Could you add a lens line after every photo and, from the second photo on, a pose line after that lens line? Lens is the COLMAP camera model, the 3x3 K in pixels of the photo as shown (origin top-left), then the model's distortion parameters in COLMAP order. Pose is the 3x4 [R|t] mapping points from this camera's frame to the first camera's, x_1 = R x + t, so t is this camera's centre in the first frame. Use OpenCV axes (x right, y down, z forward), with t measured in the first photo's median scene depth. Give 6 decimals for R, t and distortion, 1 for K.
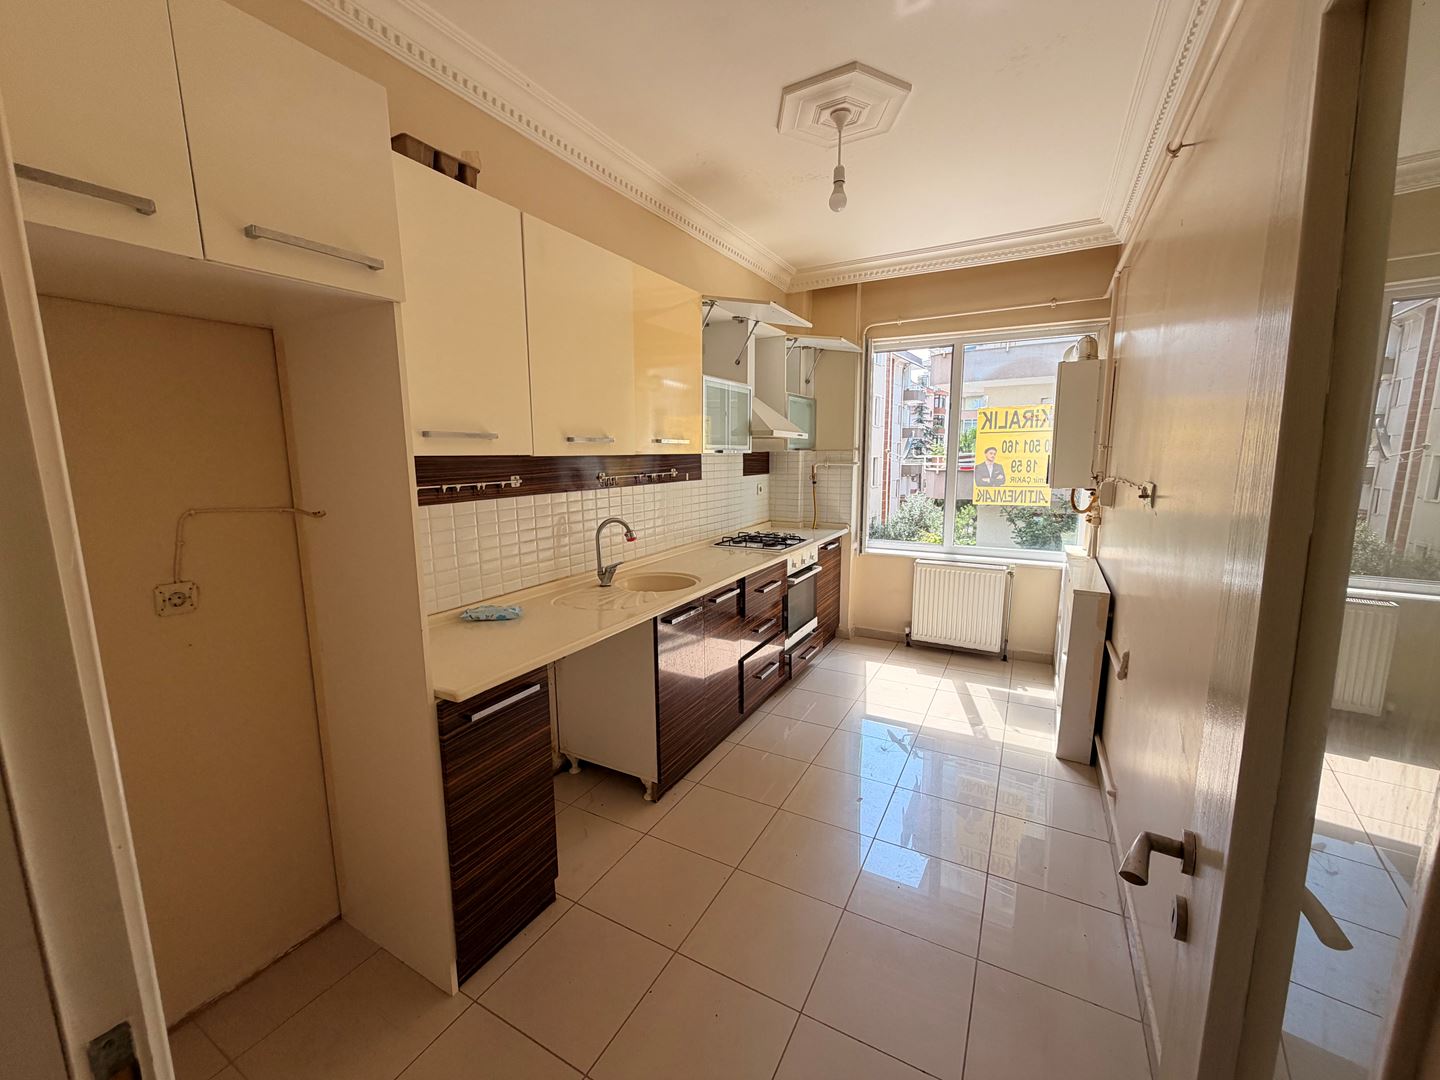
lens RADIAL K [[575.3, 0, 720.0], [0, 575.3, 540.0], [0, 0, 1]] dist [-0.000242, 0.000444]
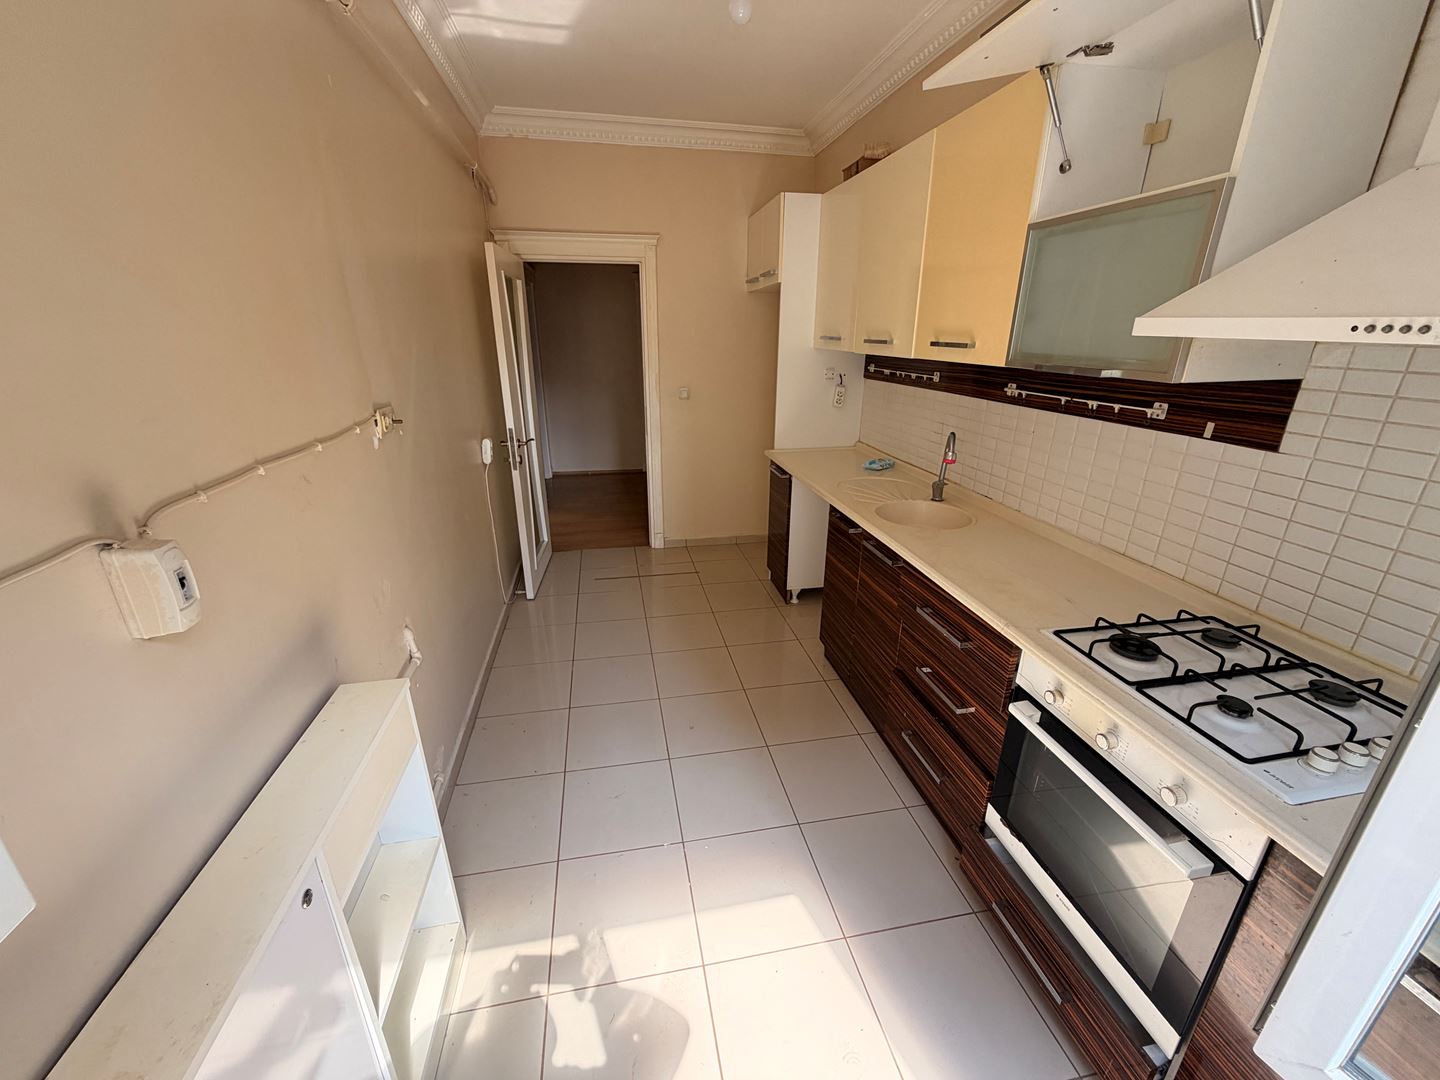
lens RADIAL K [[575.3, 0, 720.0], [0, 575.3, 540.0], [0, 0, 1]] dist [-0.000242, 0.000444]
pose [[-0.766892, 0.219238, -0.603167, 0.504581], [-0.102186, 0.886138, 0.452015, -0.194975], [0.633588, 0.408282, -0.657169, 1.087409]]
